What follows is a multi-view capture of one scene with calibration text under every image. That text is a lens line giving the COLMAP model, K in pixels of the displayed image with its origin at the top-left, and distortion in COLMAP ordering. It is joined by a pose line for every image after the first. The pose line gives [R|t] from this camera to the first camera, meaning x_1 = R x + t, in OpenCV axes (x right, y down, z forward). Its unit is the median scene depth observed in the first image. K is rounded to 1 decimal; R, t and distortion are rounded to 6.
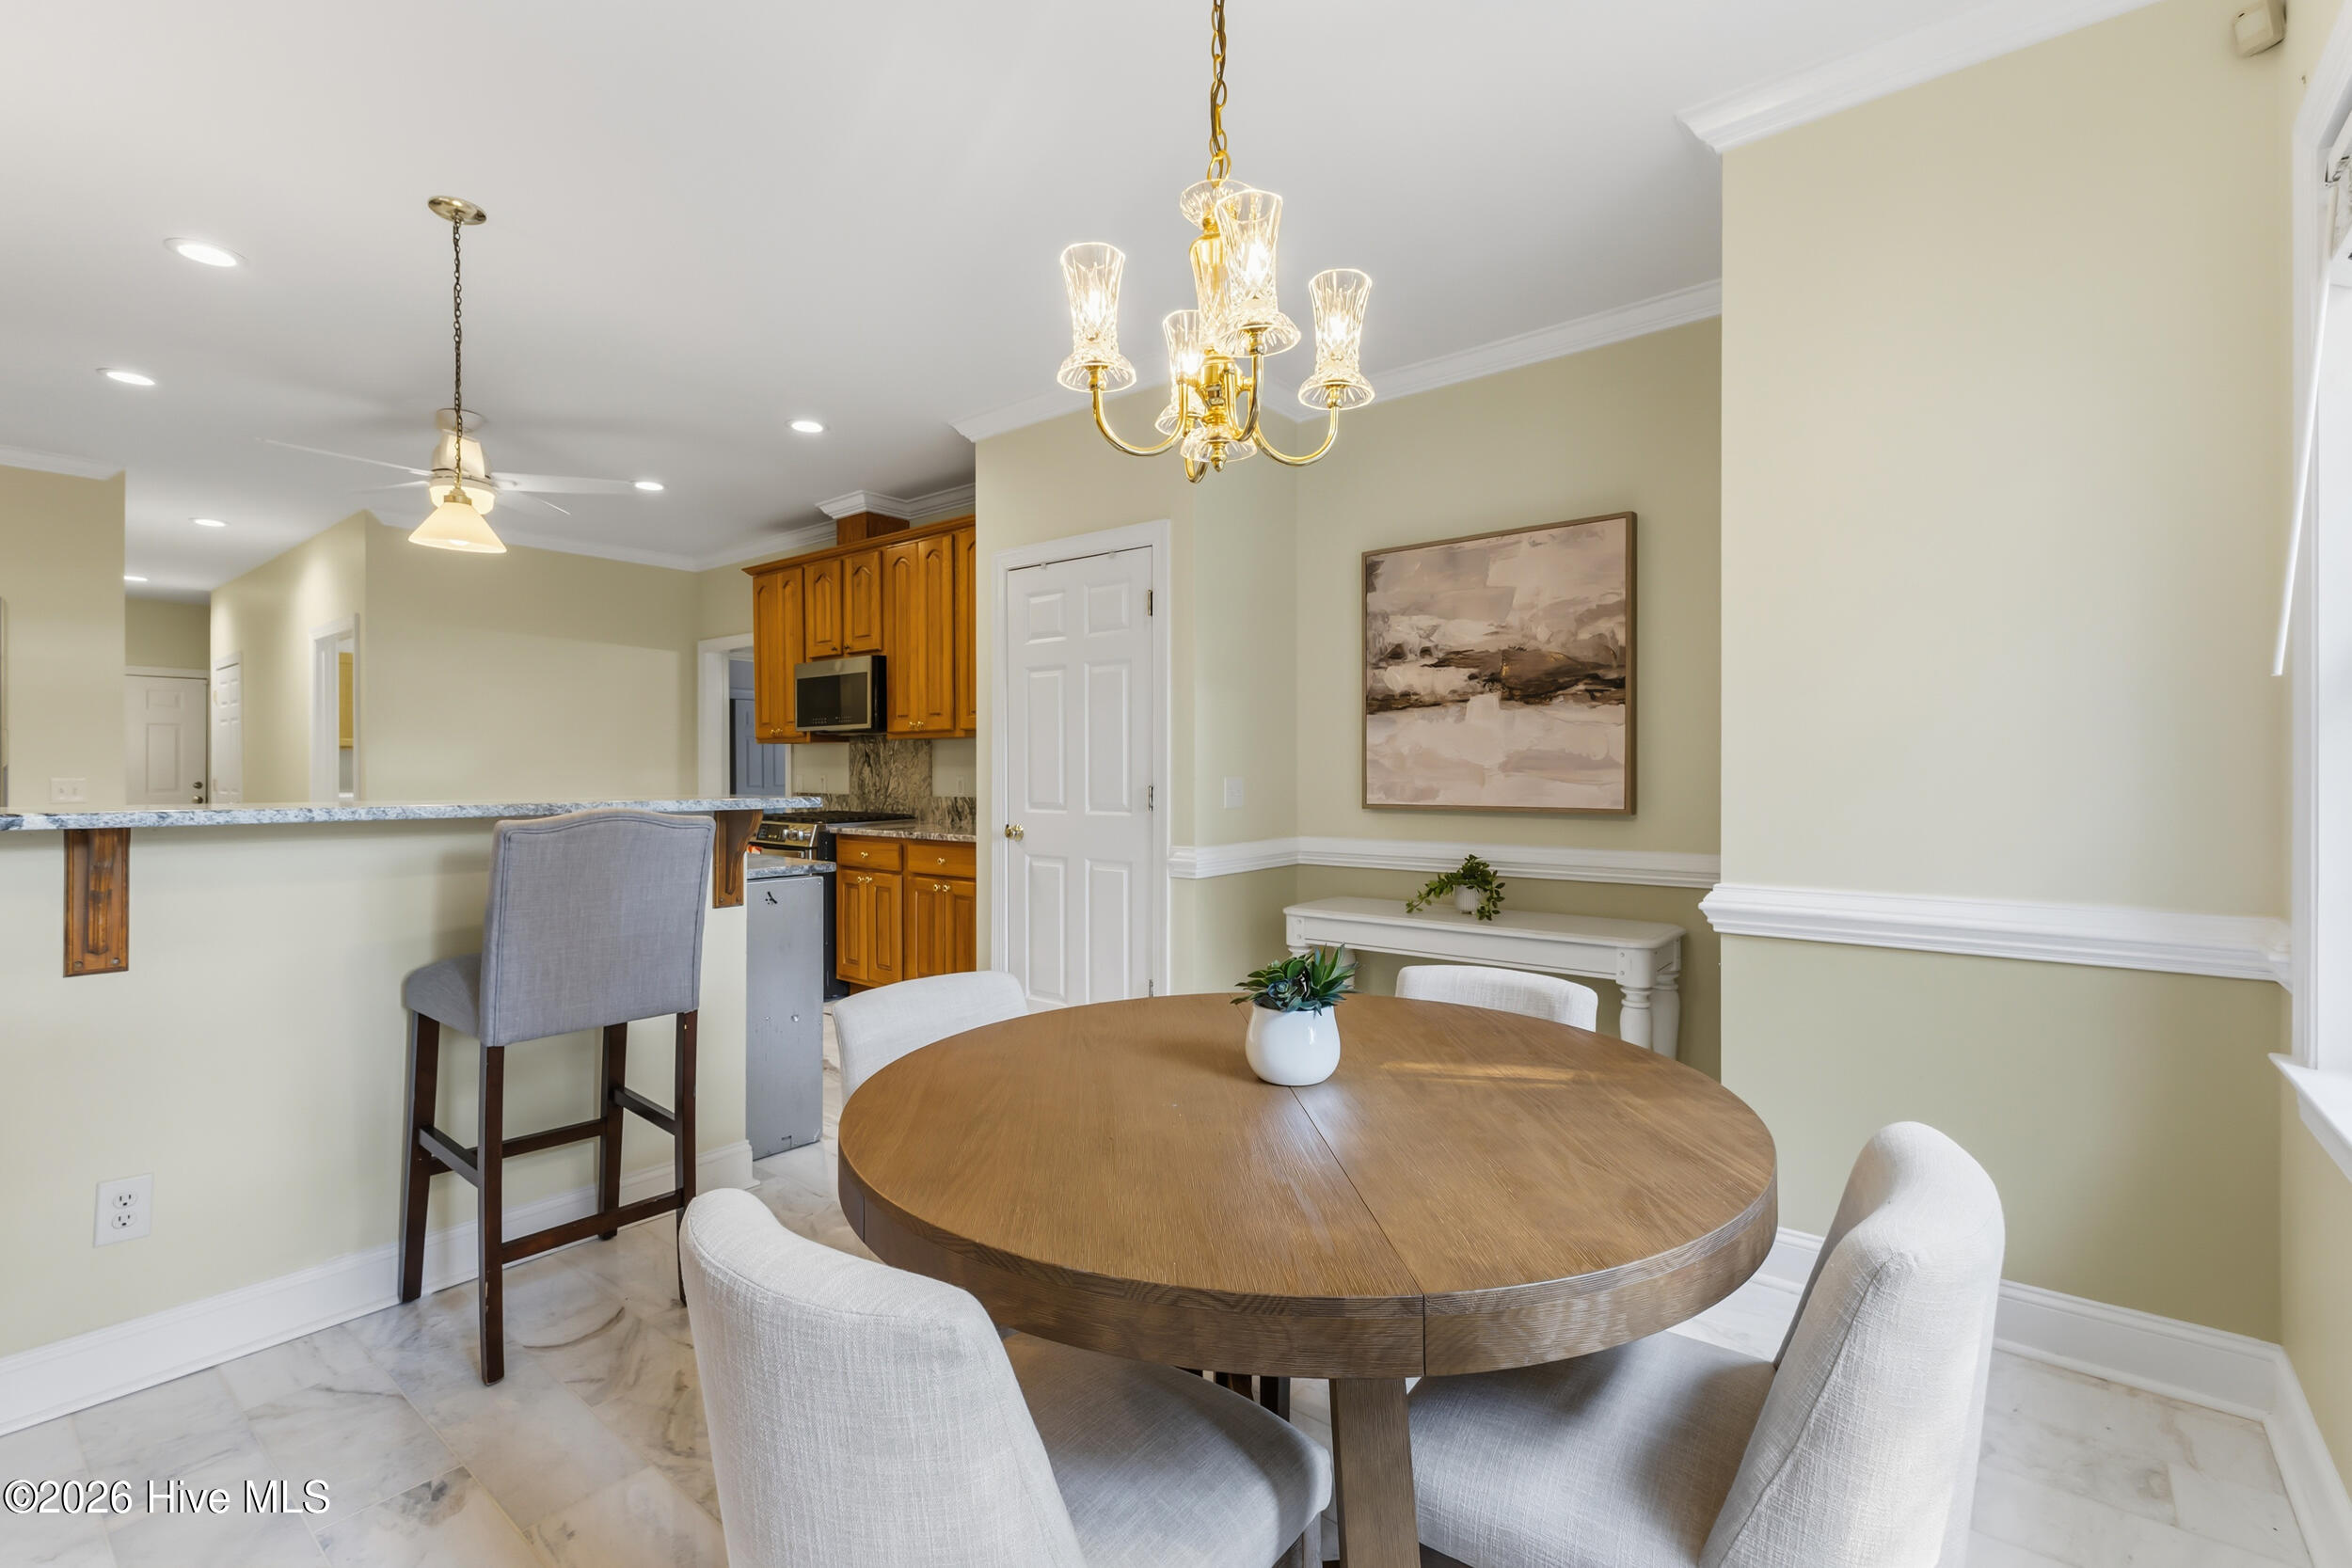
lens RADIAL K [[1041.2, 0, 1176.0], [0, 1041.2, 784.0], [0, 0, 1]] dist [0.009908, -0.000020]
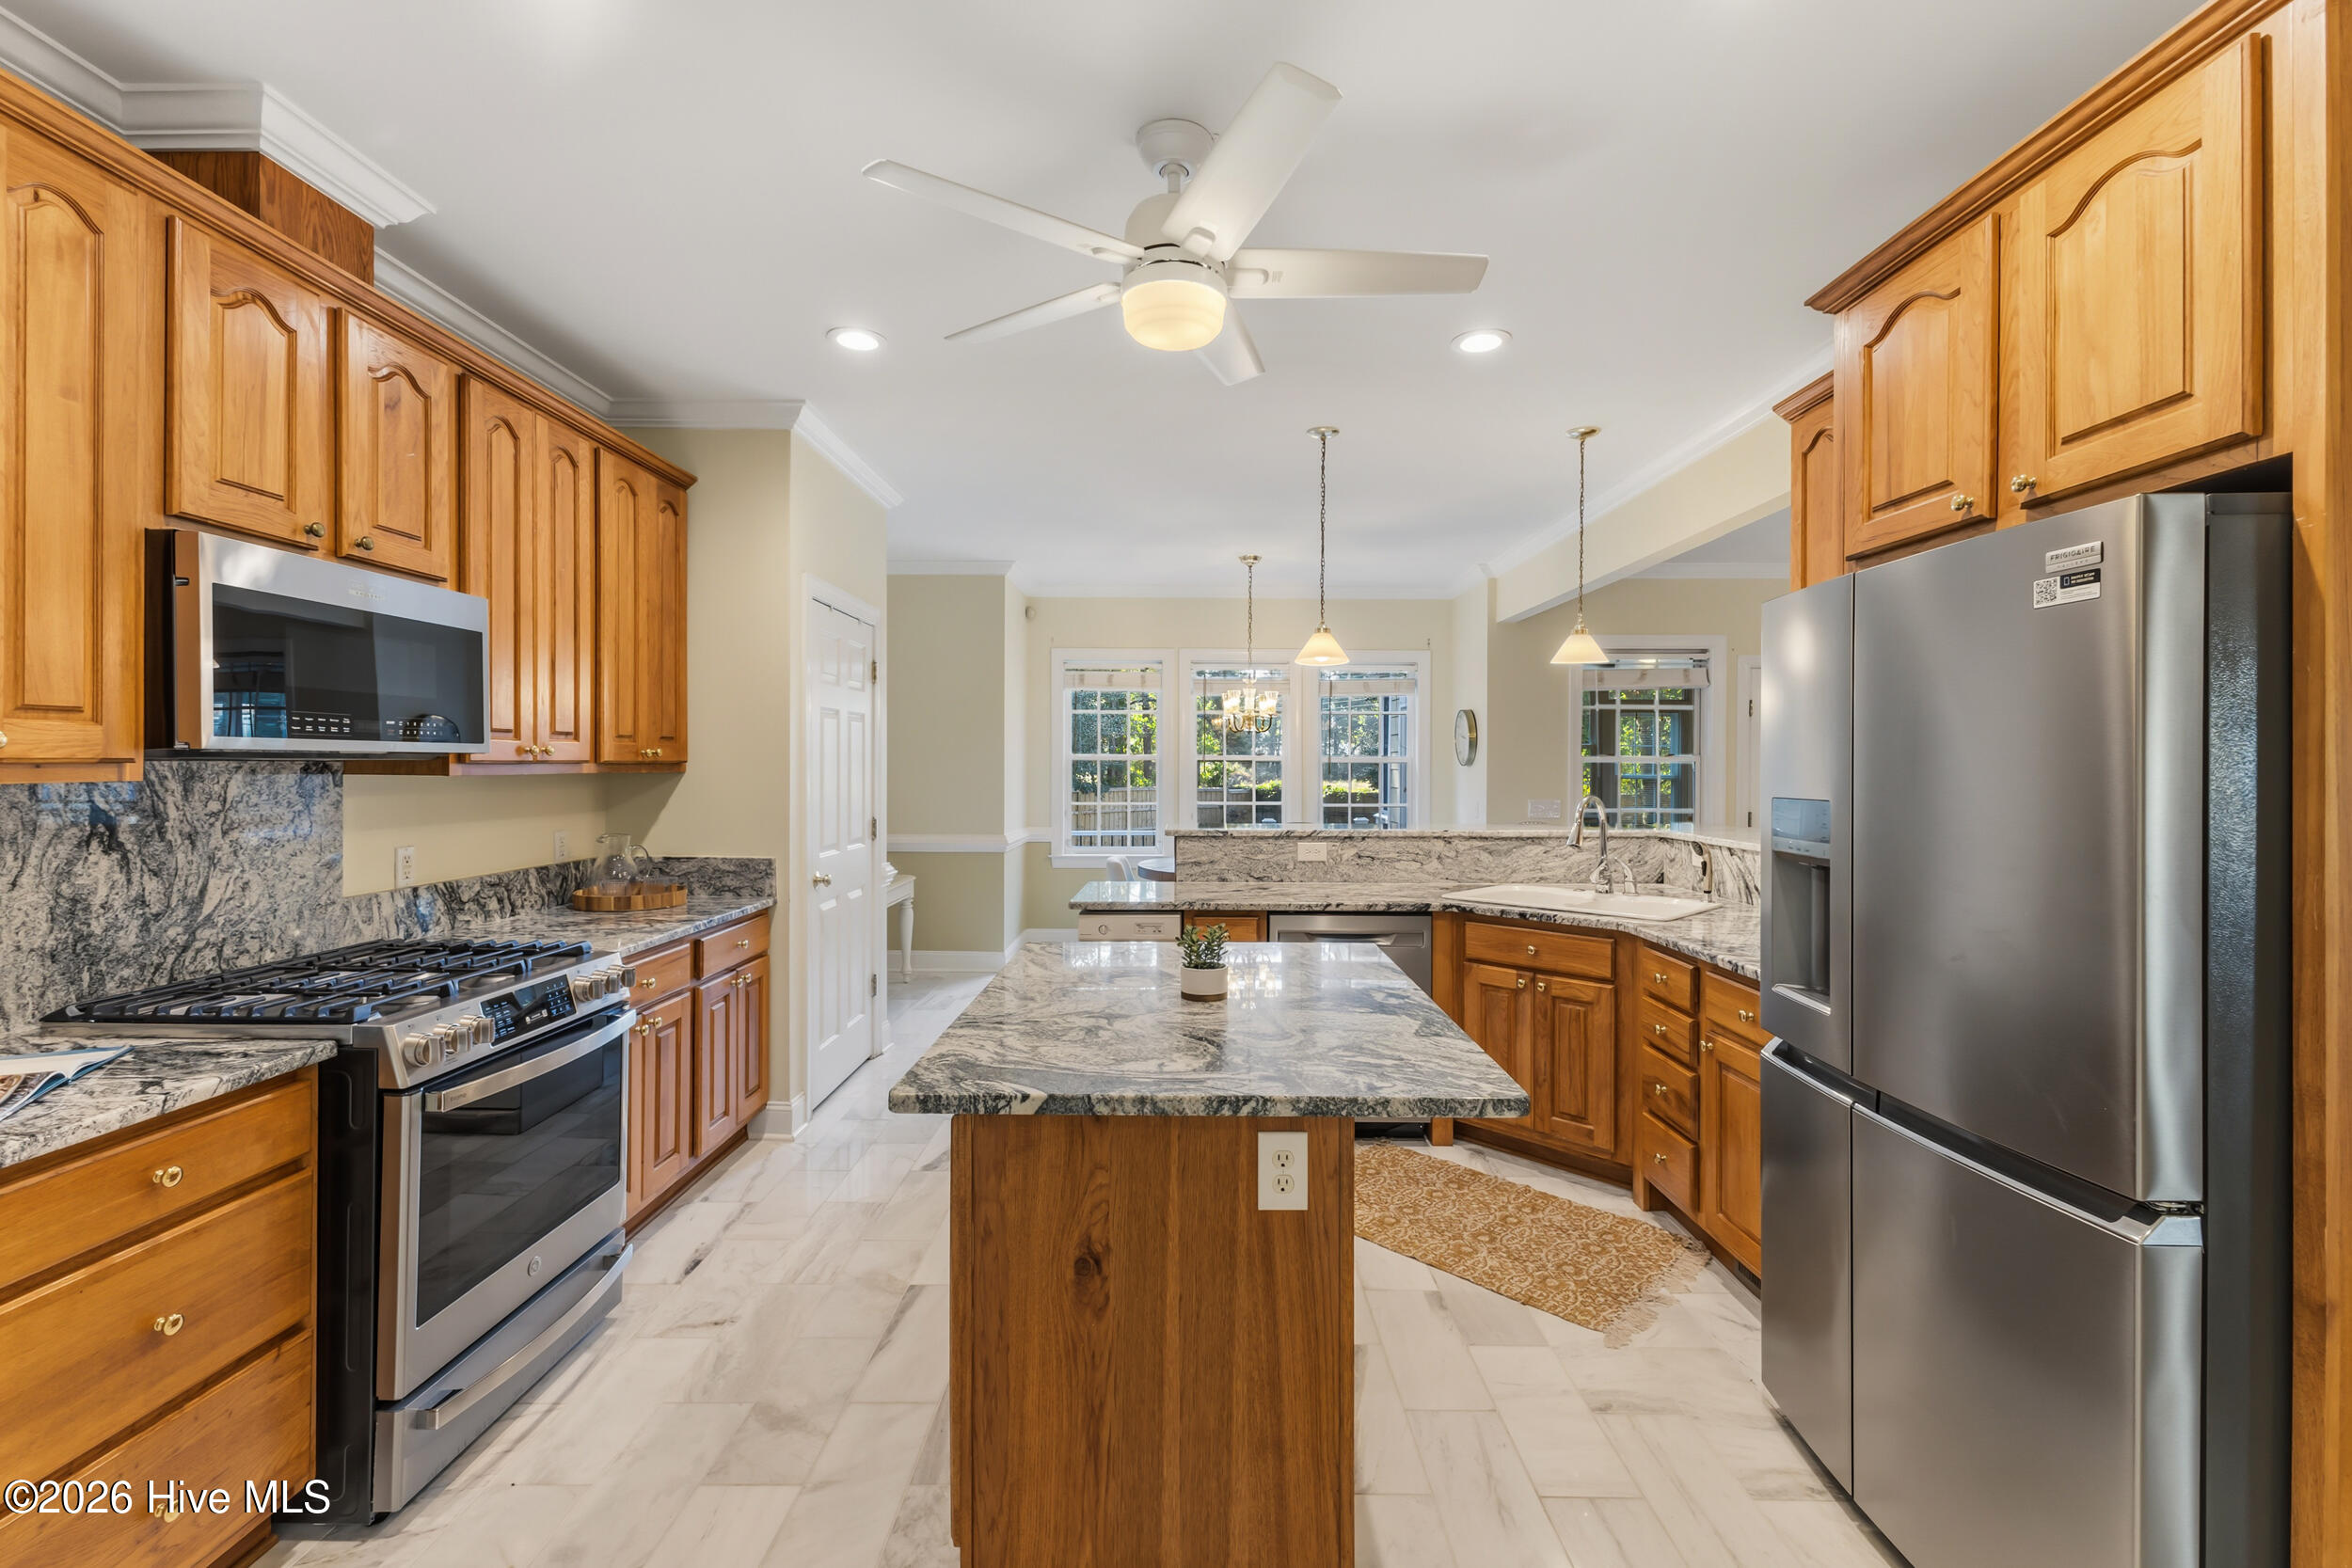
lens RADIAL K [[1019.1, 0, 1185.2], [0, 1019.1, 774.3], [0, 0, 1]] dist [0.005353, -0.001060]
pose [[-0.628056, -0.004449, 0.778156, -0.808652], [0.011318, 0.999826, 0.014851, -0.044597], [-0.778086, 0.018134, -0.627896, 0.988613]]
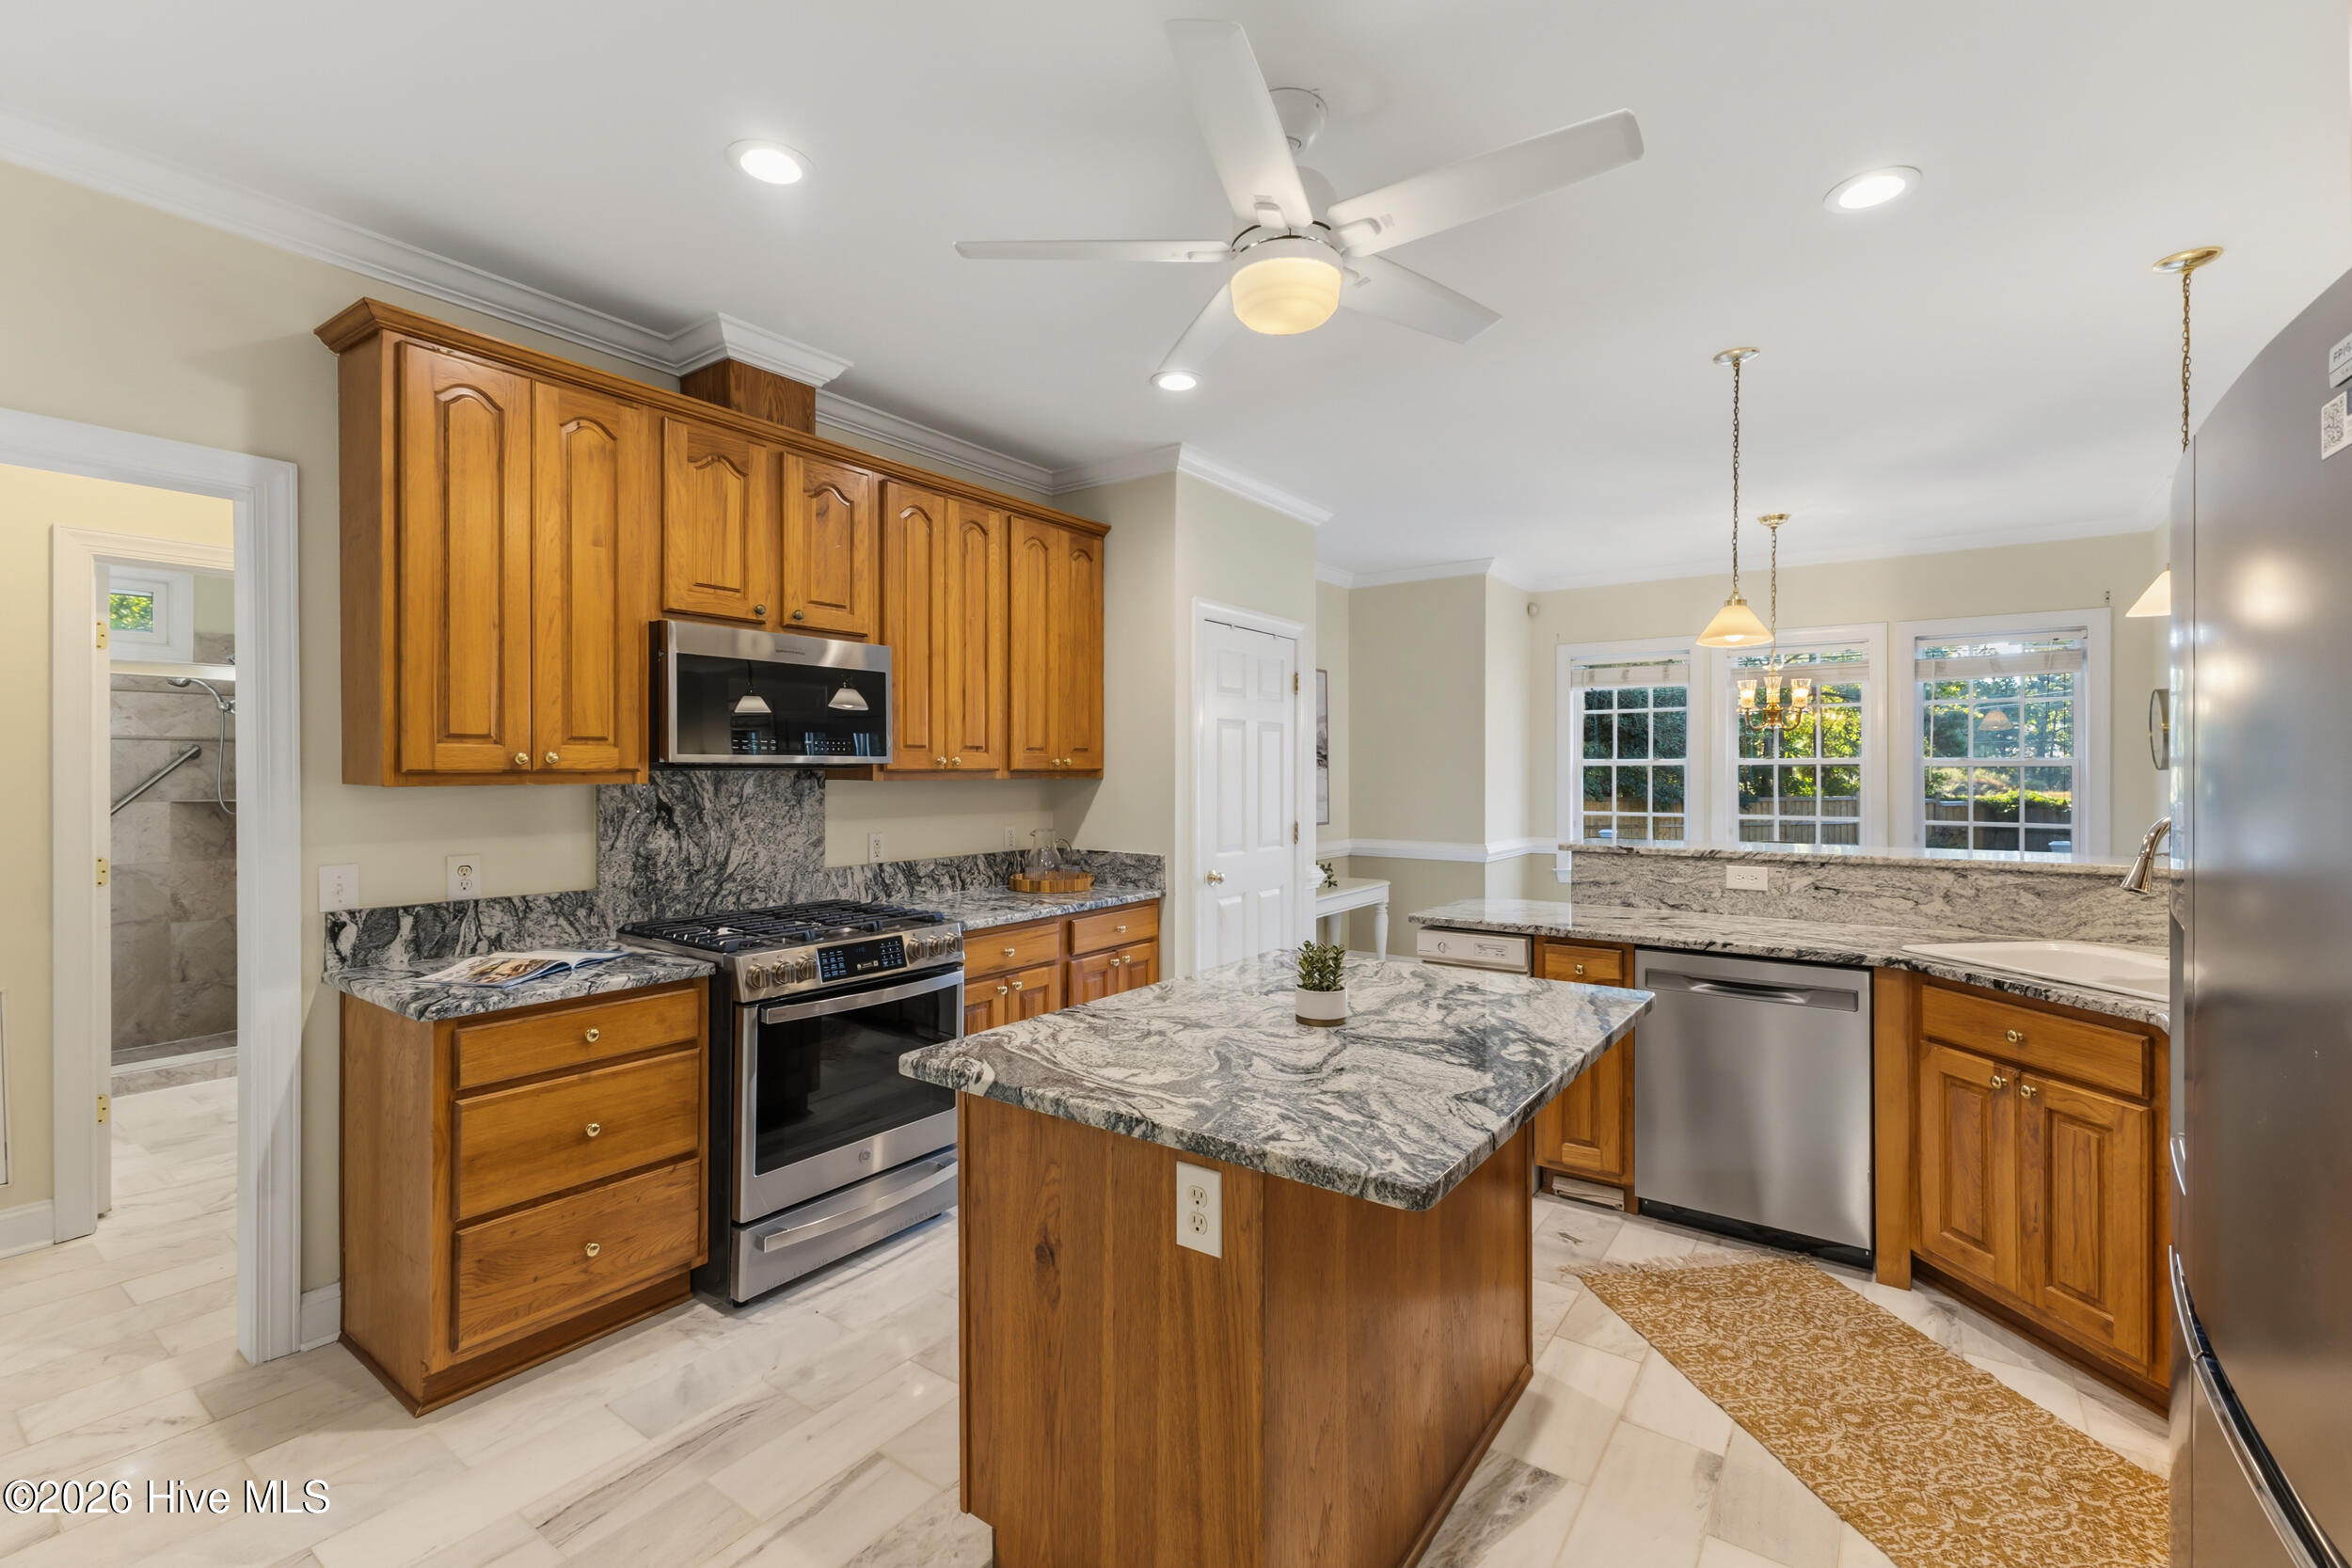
lens RADIAL K [[1019.1, 0, 1185.2], [0, 1019.1, 774.3], [0, 0, 1]] dist [0.005353, -0.001060]
pose [[-0.060015, 0.001434, 0.998196, -0.865770], [0.015657, 0.999877, -0.000495, -0.041588], [-0.998075, 0.015599, -0.060030, 0.813877]]
